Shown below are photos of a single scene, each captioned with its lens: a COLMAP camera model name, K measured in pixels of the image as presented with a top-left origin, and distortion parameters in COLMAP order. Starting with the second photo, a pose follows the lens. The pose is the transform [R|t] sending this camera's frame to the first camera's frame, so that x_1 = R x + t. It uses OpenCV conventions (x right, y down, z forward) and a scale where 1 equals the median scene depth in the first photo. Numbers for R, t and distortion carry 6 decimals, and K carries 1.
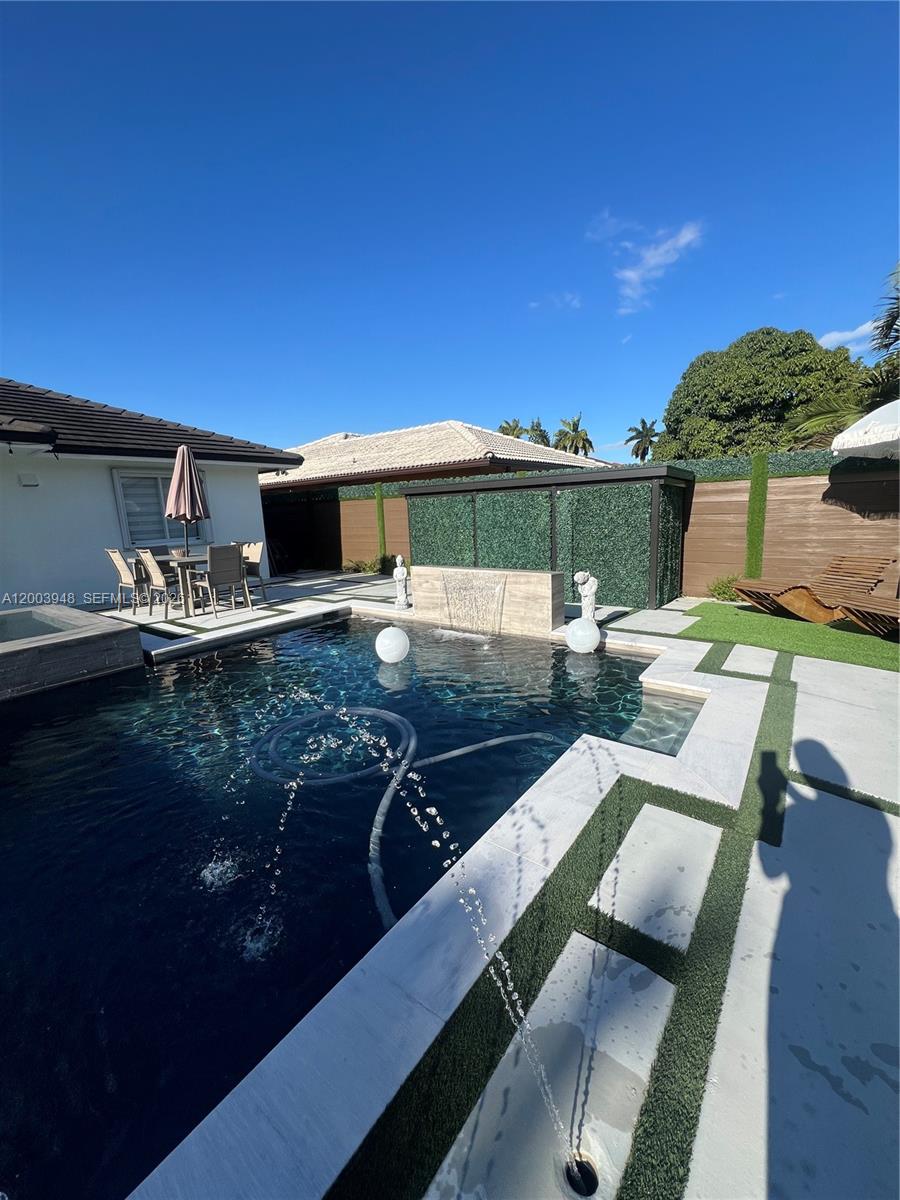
lens RADIAL K [[479.1, 0, 455.6], [0, 479.1, 593.1], [0, 0, 1]] dist [-0.002275, -0.000147]
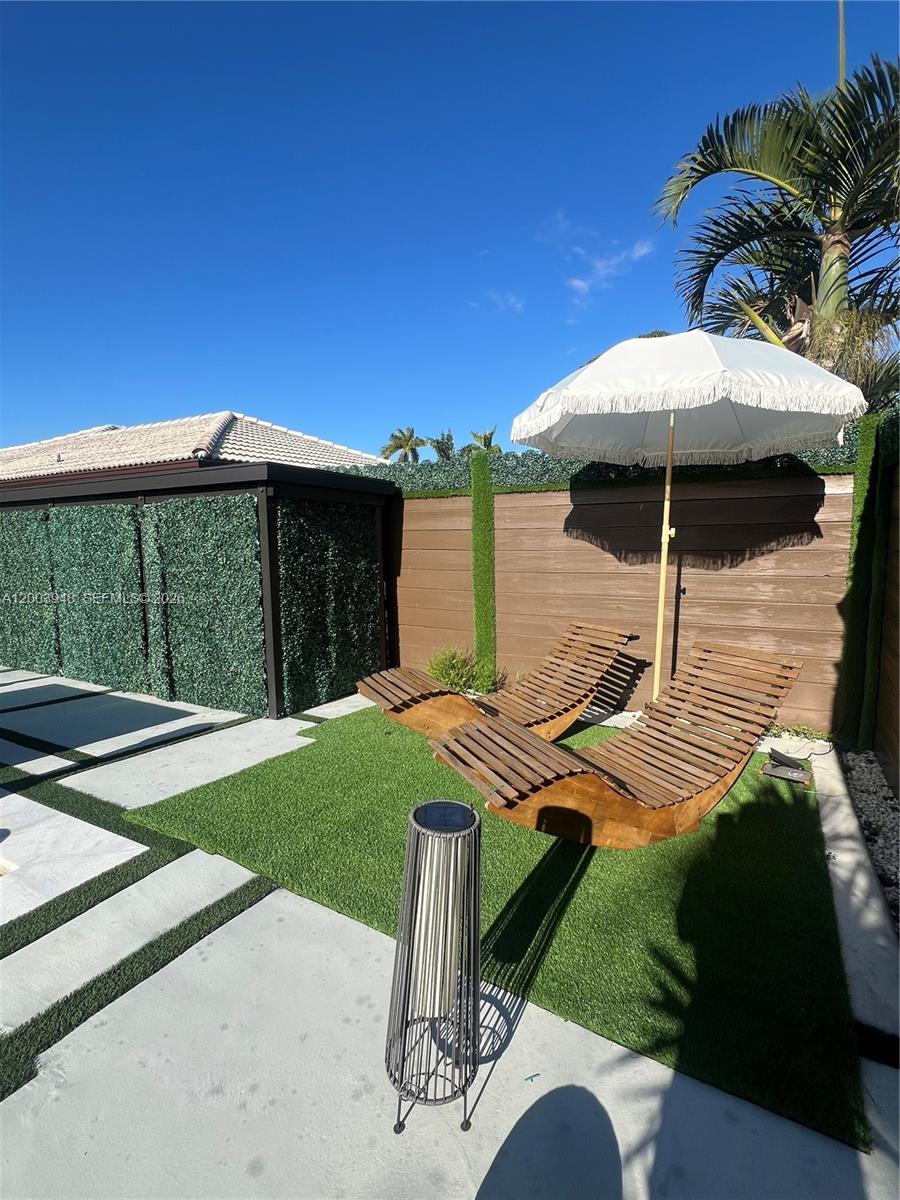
lens RADIAL K [[556.1, 0, 510.9], [0, 556.1, 601.5], [0, 0, 1]] dist [-0.000142, 0.000023]
pose [[0.984816, 0.002924, 0.173578, 0.507820], [0.007709, 0.998135, -0.060549, -0.054019], [-0.173431, 0.060967, 0.982957, 0.277559]]
